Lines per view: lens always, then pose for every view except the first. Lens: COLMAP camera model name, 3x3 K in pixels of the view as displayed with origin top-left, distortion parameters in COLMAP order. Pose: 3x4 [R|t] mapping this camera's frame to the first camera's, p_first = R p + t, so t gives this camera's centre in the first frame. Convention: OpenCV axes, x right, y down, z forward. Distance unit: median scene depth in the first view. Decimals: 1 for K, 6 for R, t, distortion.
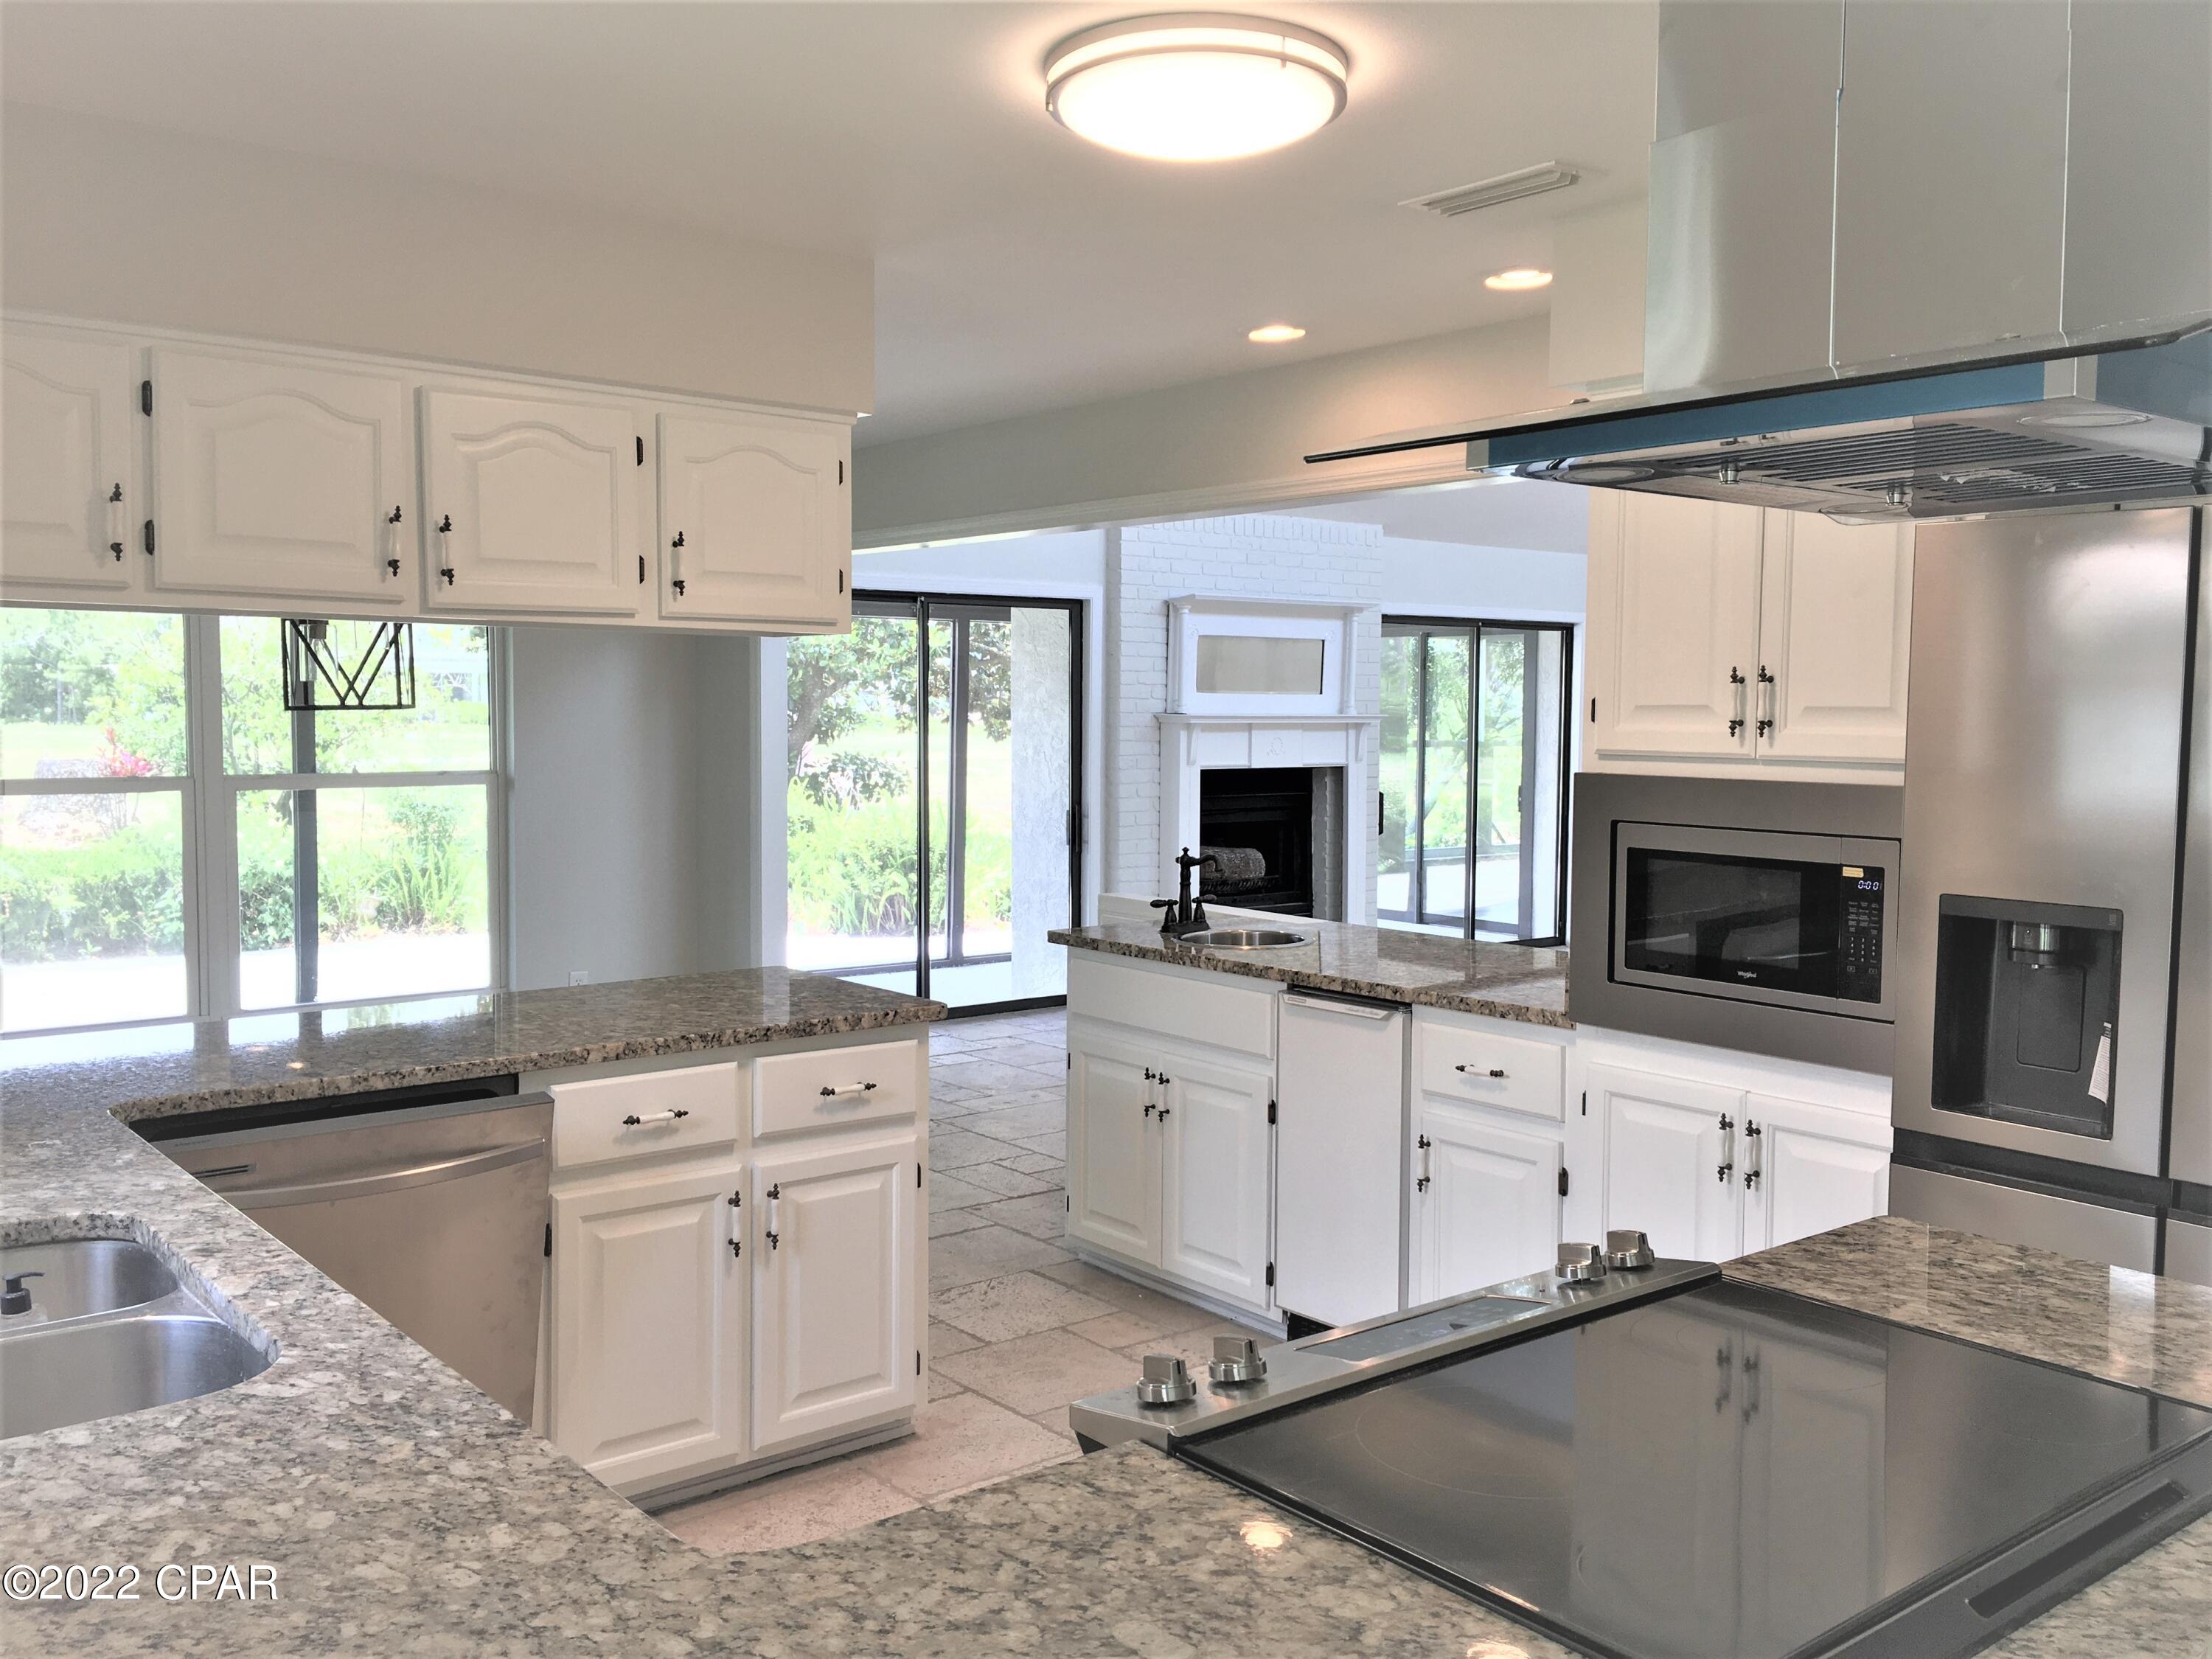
lens RADIAL K [[1881.1, 0, 1106.0], [0, 1881.1, 829.5], [0, 0, 1]] dist [0.091867, -0.125681]
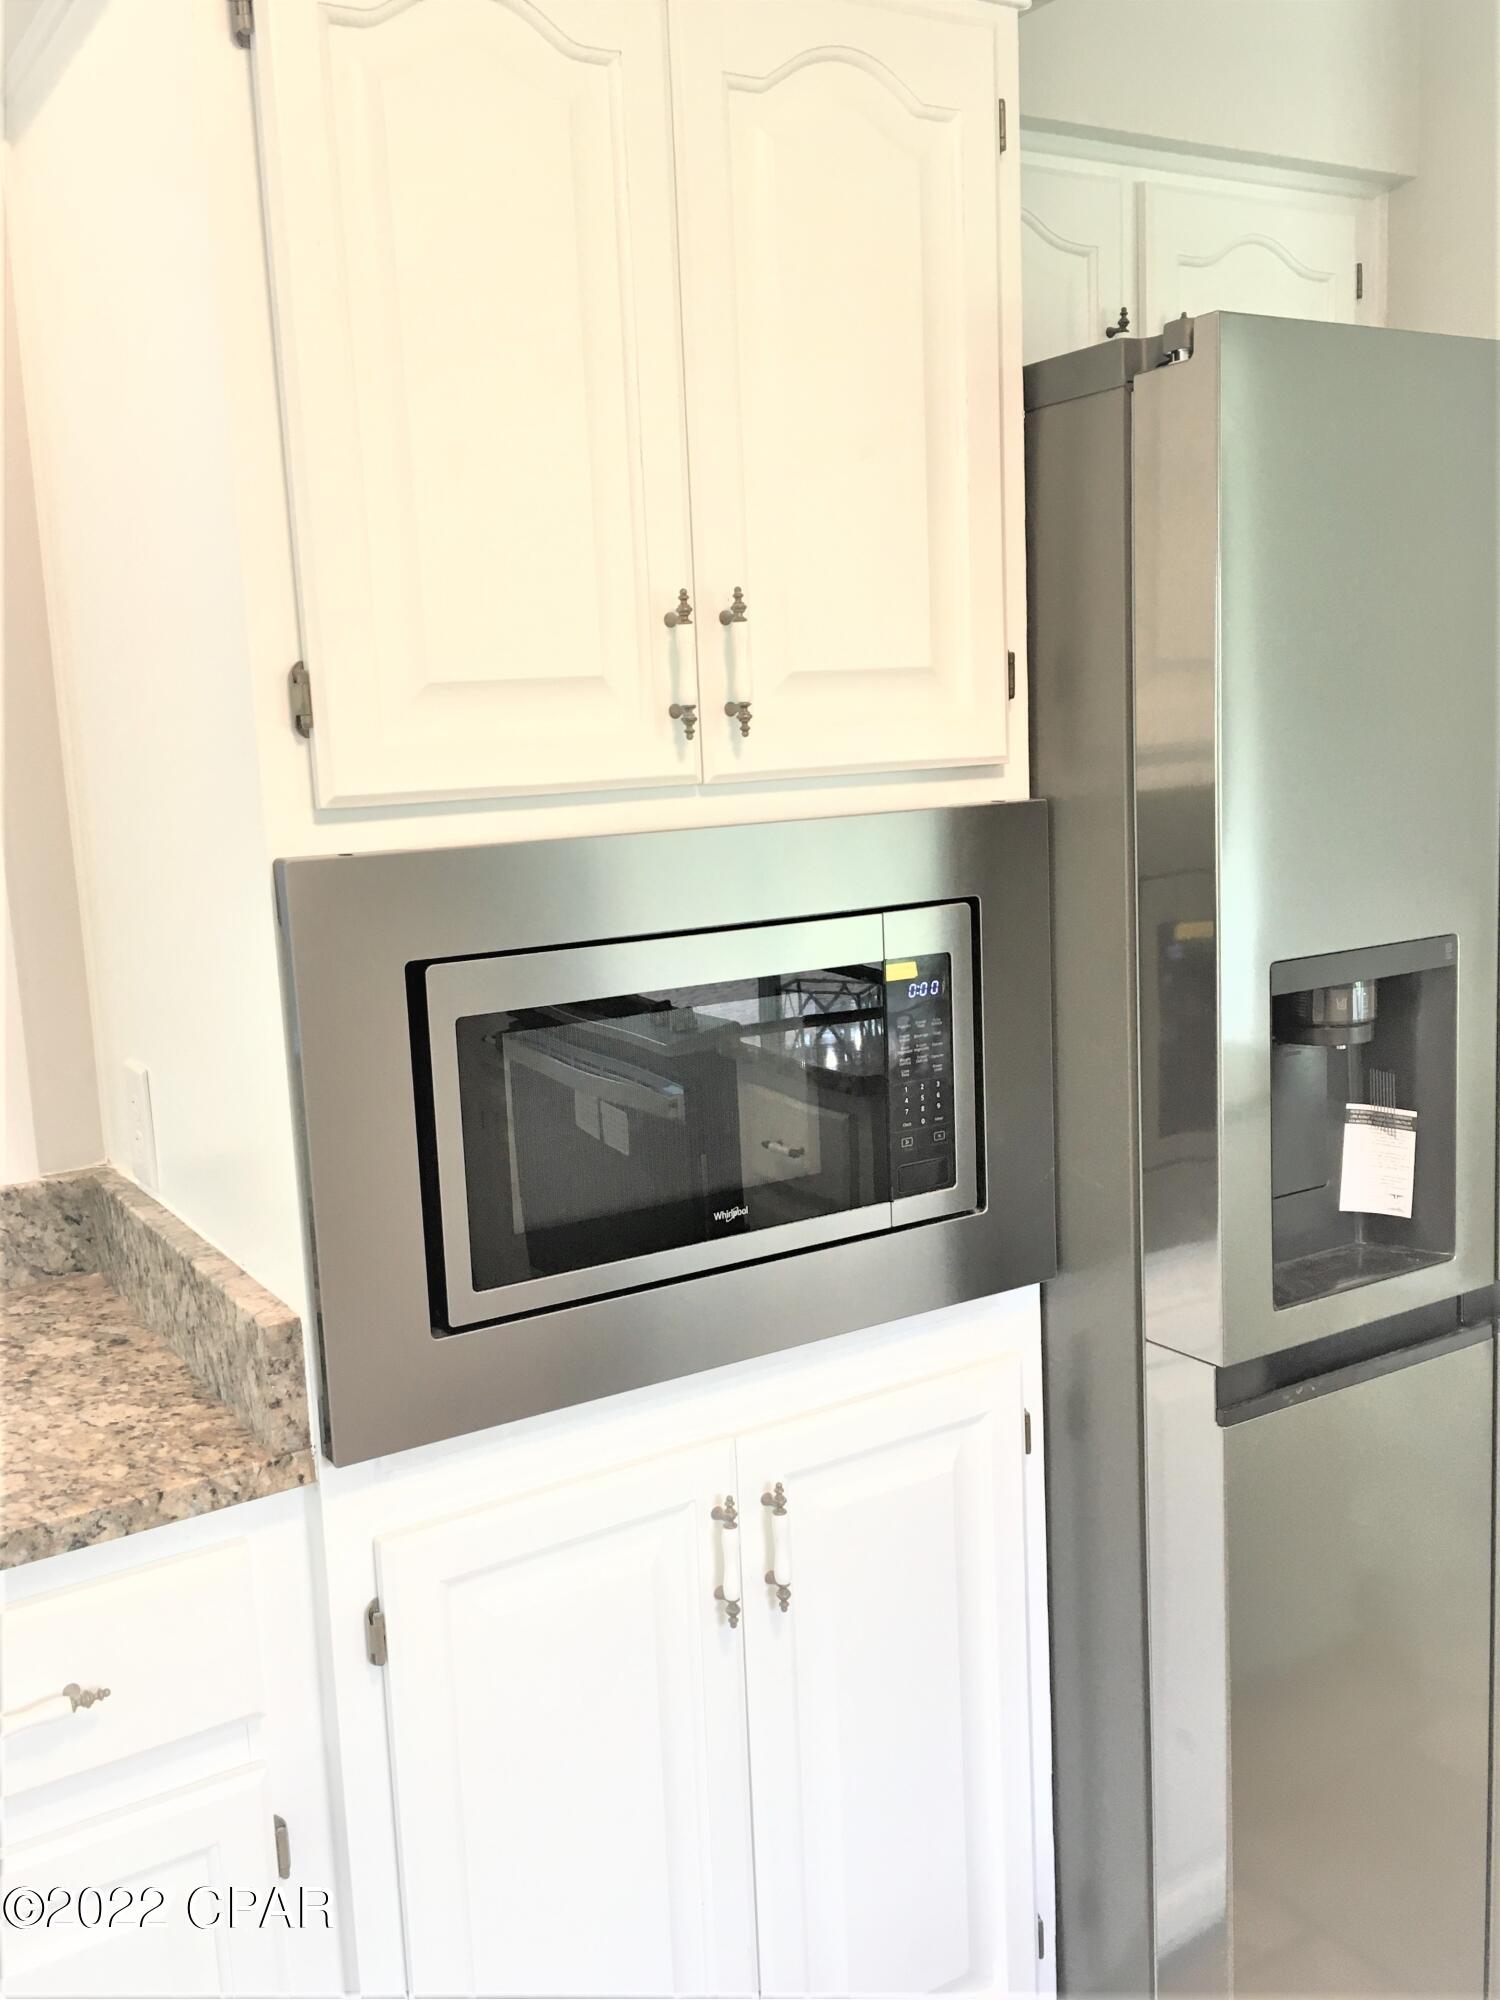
lens RADIAL K [[1713.7, 0, 750.0], [0, 1713.7, 1000.0], [0, 0, 1]] dist [0.089748, -0.128775]
pose [[0.149323, -0.163394, 0.975195, -0.082553], [0.121100, 0.981850, 0.145966, -0.038358], [-0.981345, 0.096300, 0.166399, 0.767518]]
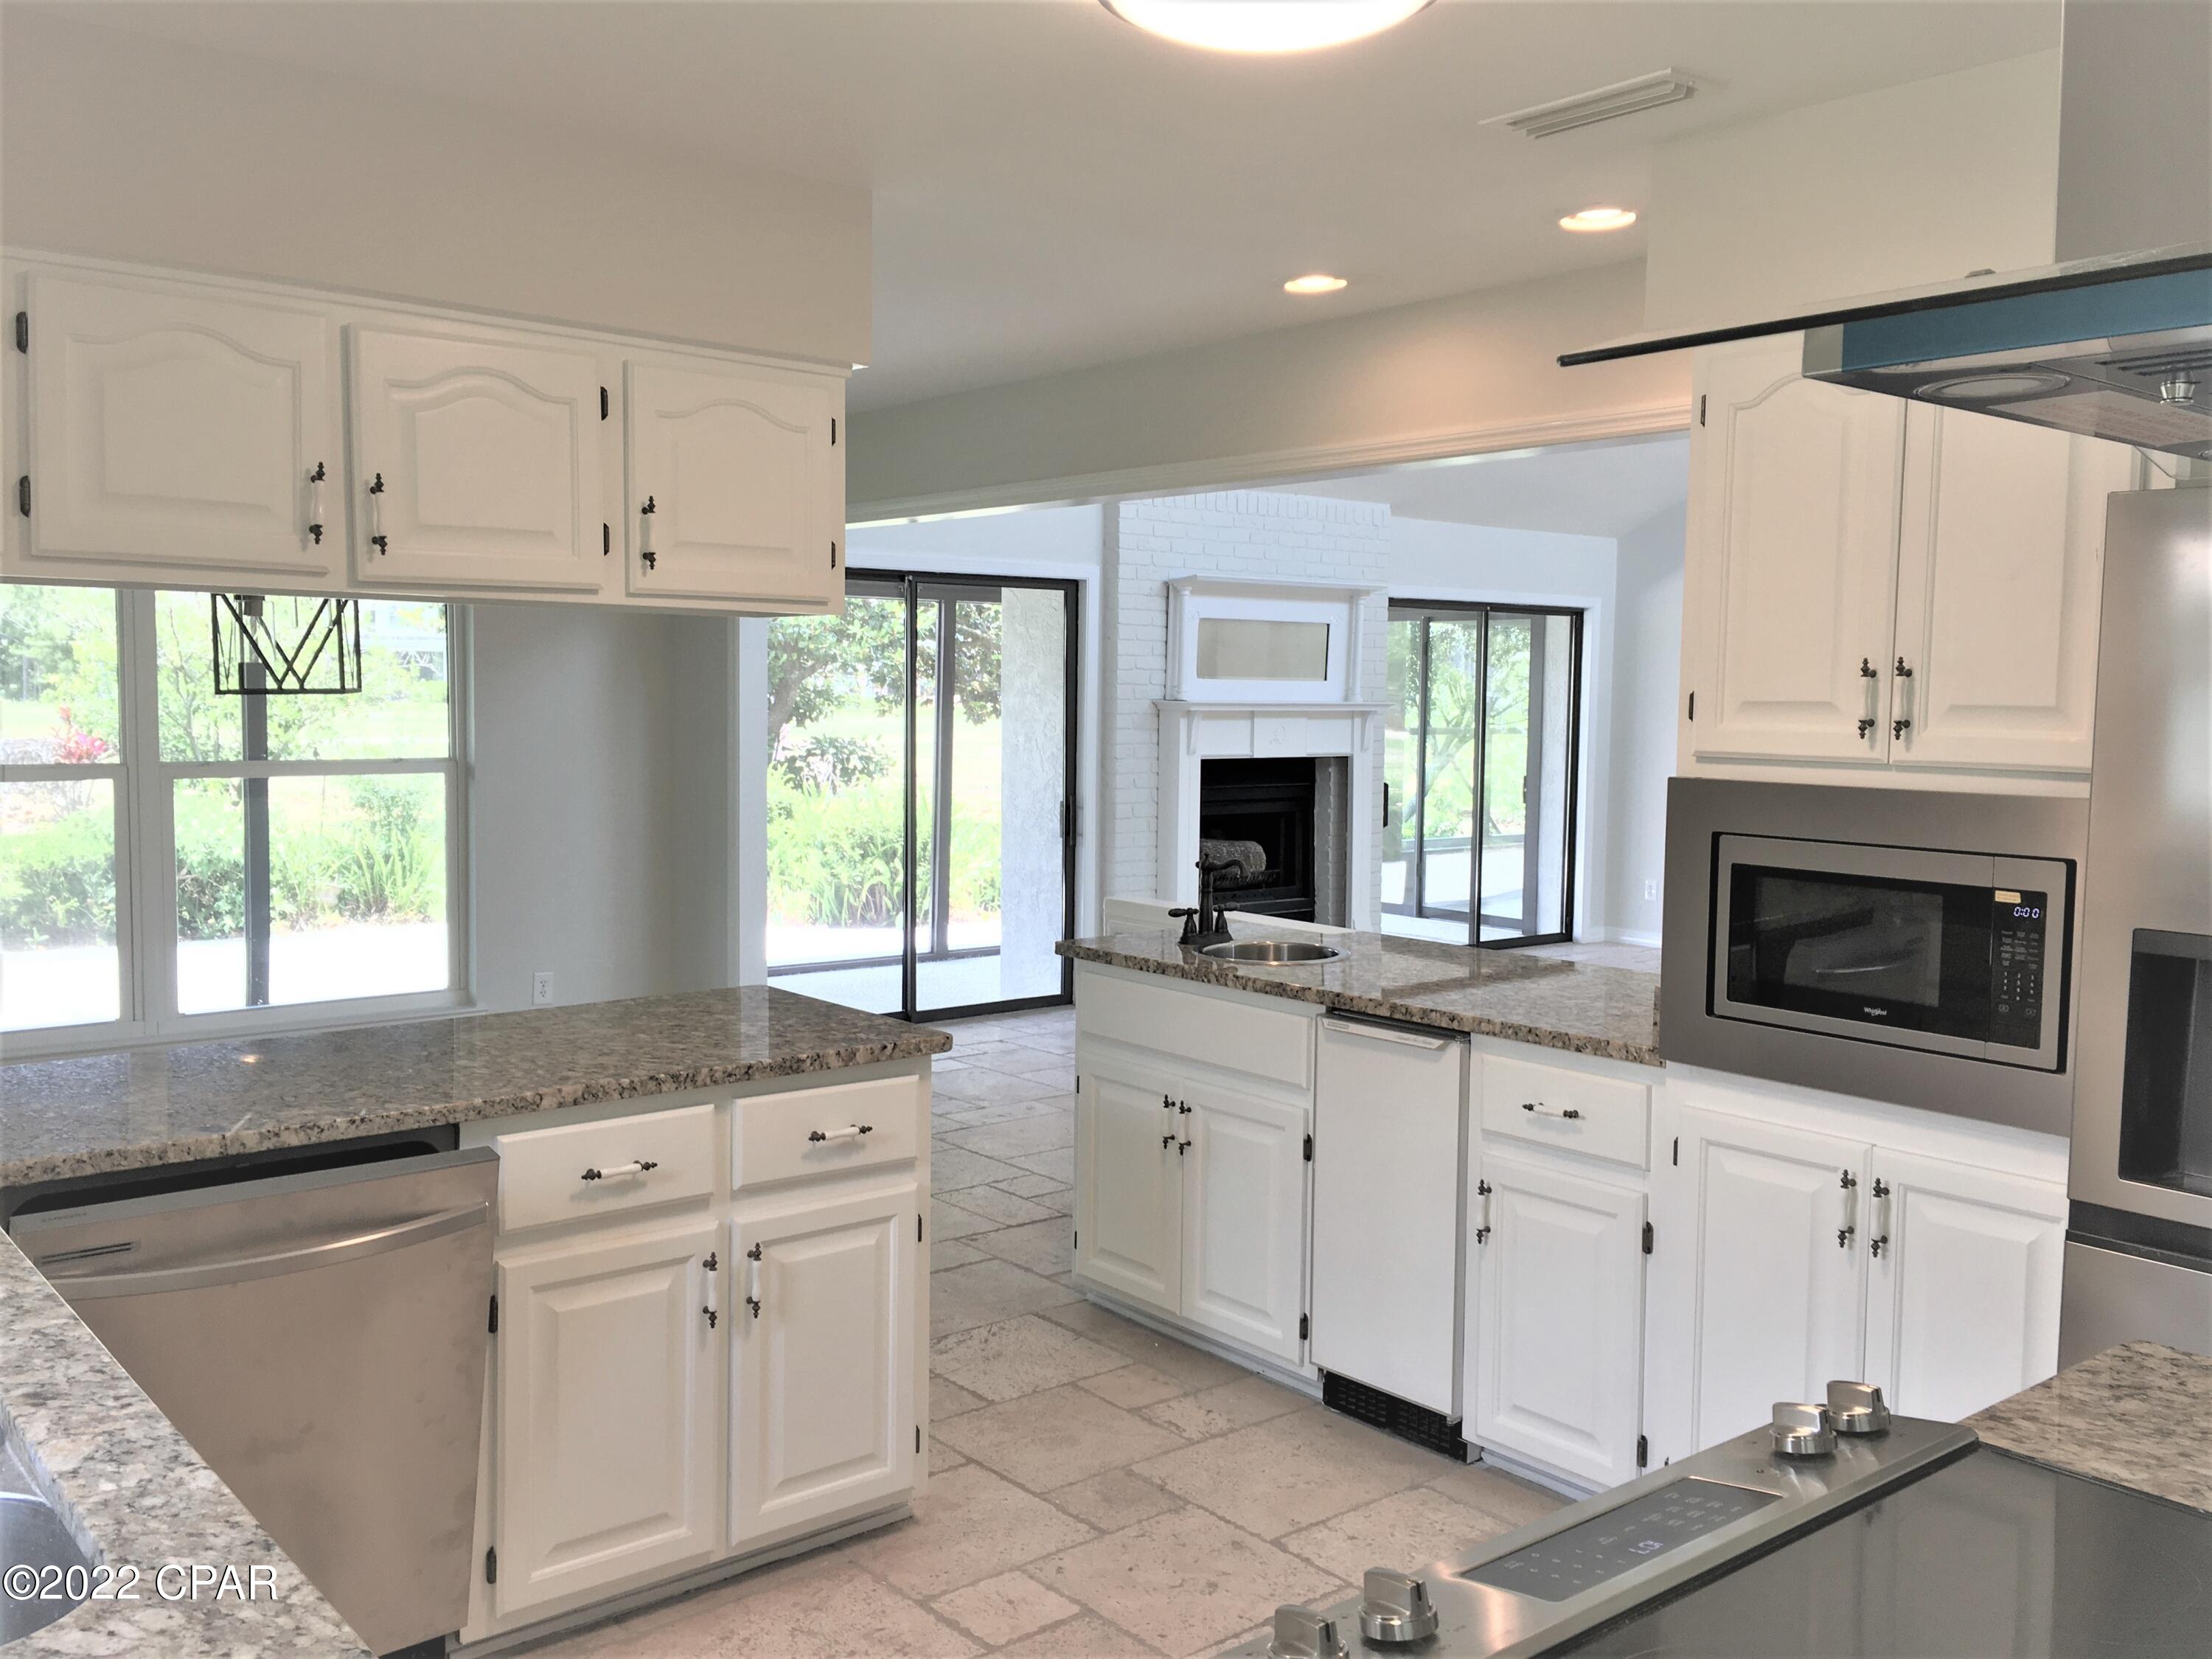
lens RADIAL K [[1881.1, 0, 1106.0], [0, 1881.1, 829.5], [0, 0, 1]] dist [0.091867, -0.125681]
pose [[0.999909, 0.004765, 0.012617, -0.022613], [-0.004882, 0.999945, 0.009270, -0.011418], [-0.012572, -0.009330, 0.999877, 0.110244]]
